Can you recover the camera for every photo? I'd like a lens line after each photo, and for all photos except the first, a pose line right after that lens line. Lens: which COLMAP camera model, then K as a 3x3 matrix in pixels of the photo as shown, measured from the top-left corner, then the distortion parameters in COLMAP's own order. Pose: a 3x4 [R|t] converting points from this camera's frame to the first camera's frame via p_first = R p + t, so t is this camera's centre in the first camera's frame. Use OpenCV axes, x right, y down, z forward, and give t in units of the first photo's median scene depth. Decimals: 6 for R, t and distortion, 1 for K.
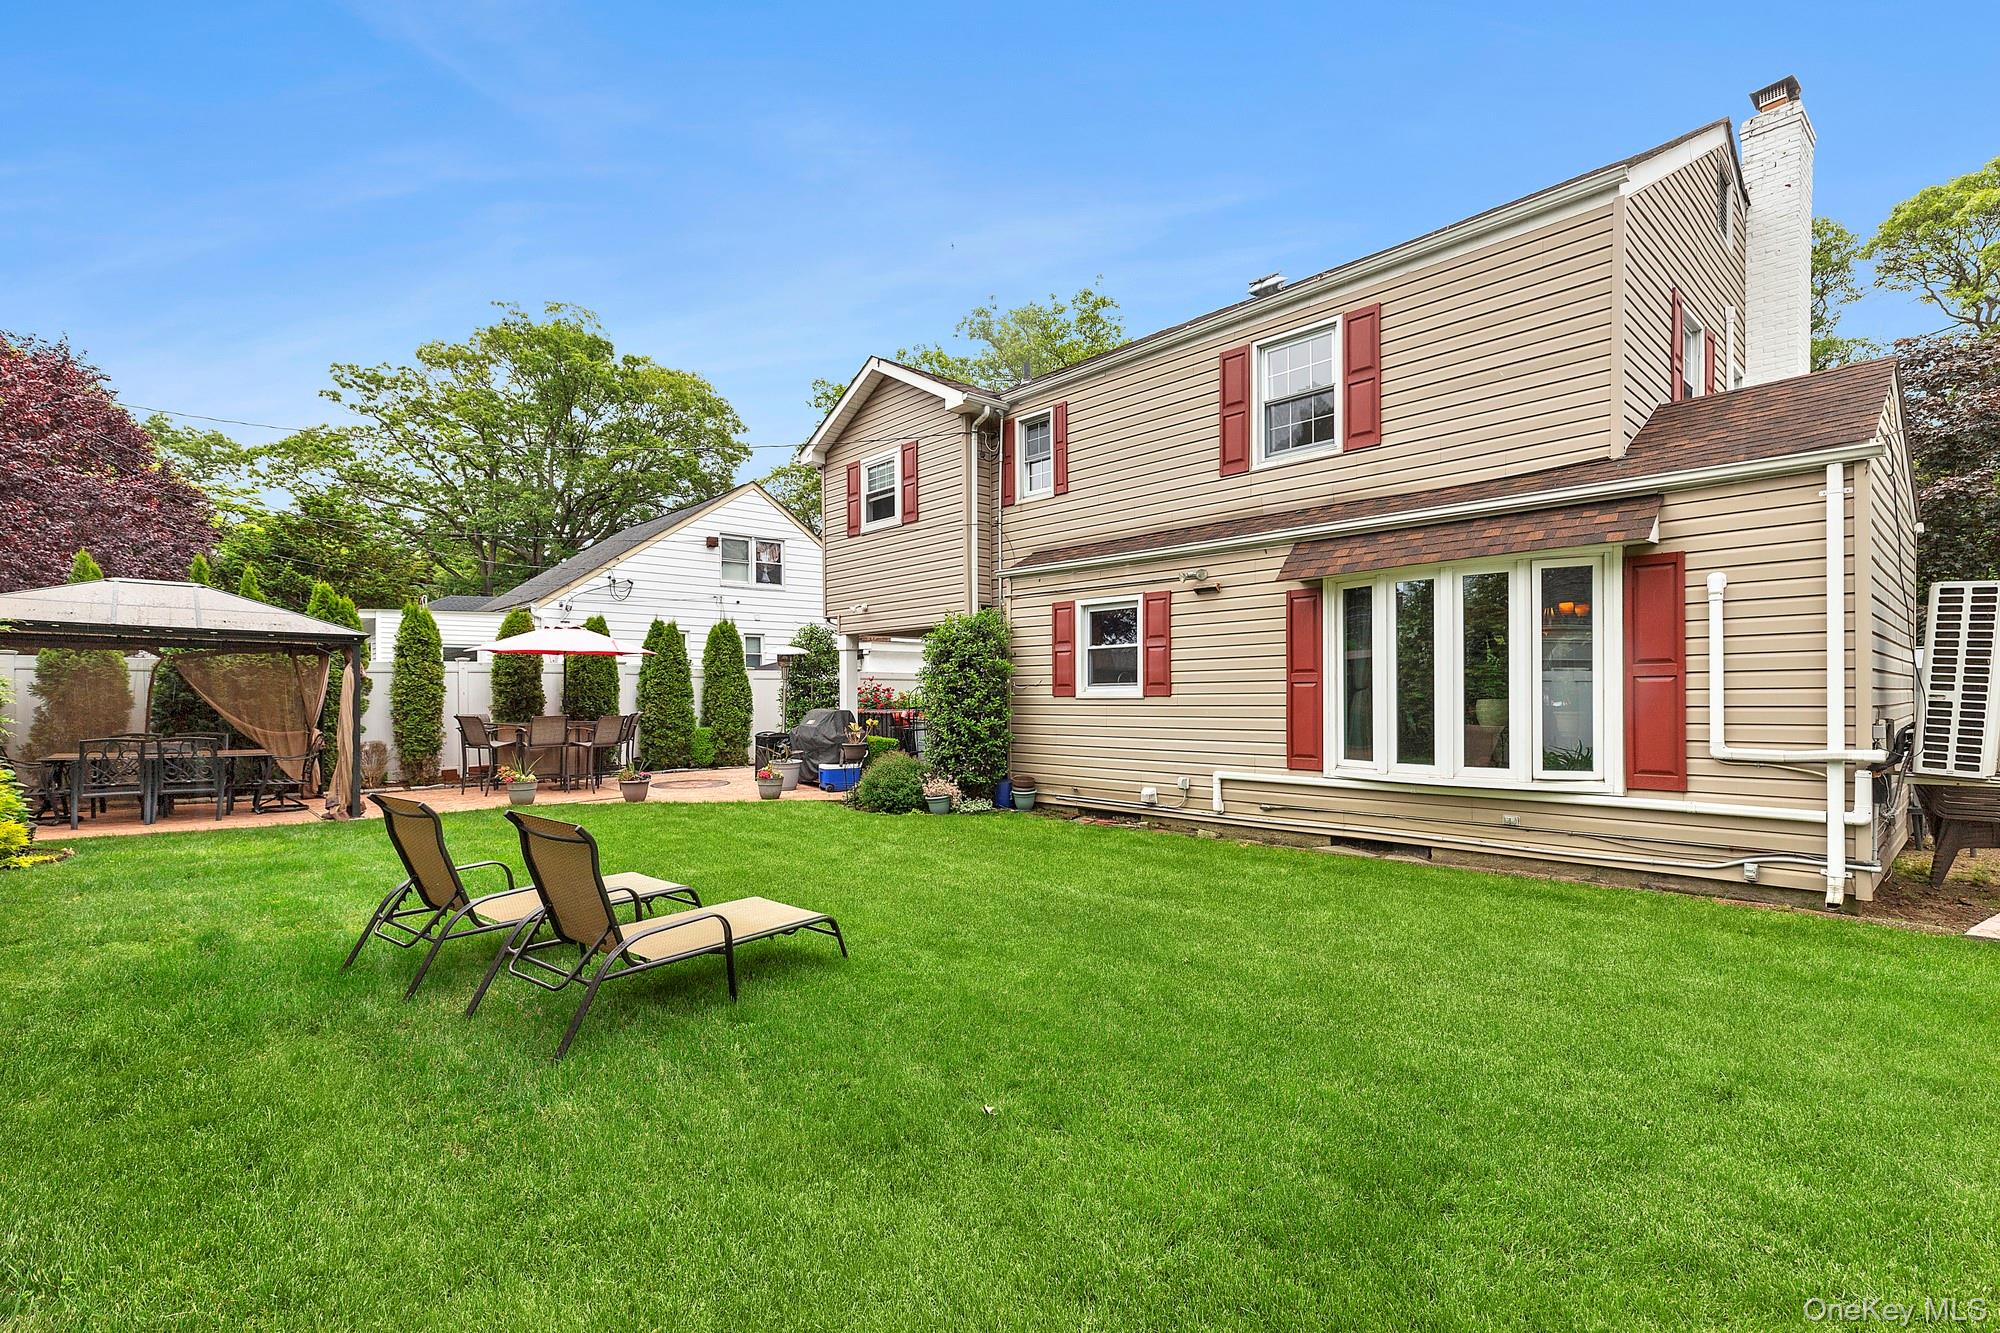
lens RADIAL K [[920.2, 0, 1022.6], [0, 920.2, 704.6], [0, 0, 1]] dist [0.003641, 0.000115]
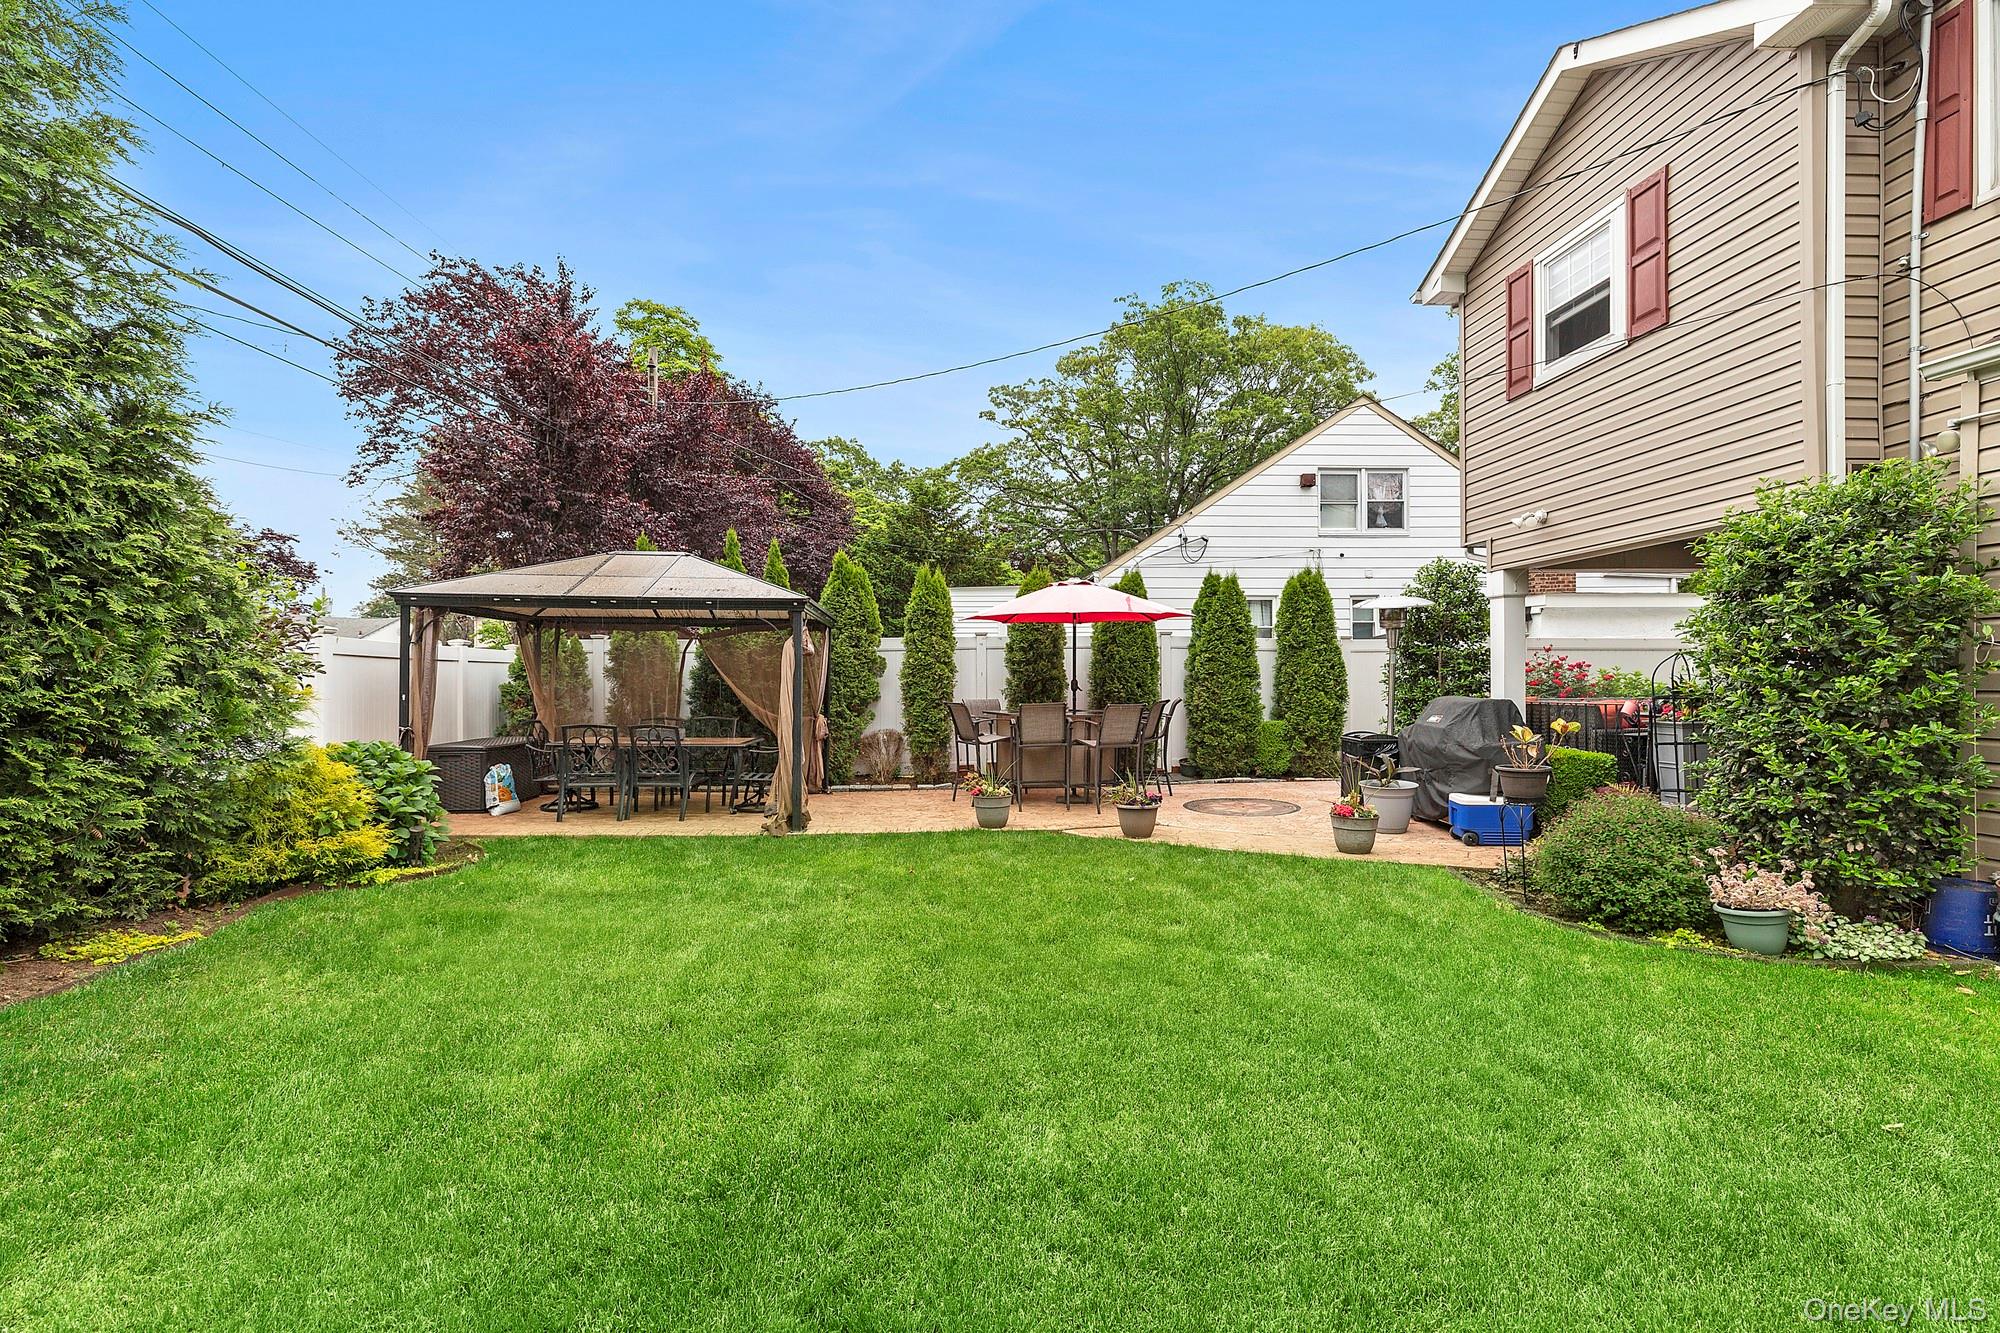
lens RADIAL K [[920.2, 0, 969.5], [0, 920.2, 688.5], [0, 0, 1]] dist [0.003641, 0.000115]
pose [[0.757586, 0.003512, -0.652726, -0.067092], [-0.003207, 0.999993, 0.001659, -0.000529], [0.652728, 0.000836, 0.757592, 0.338285]]
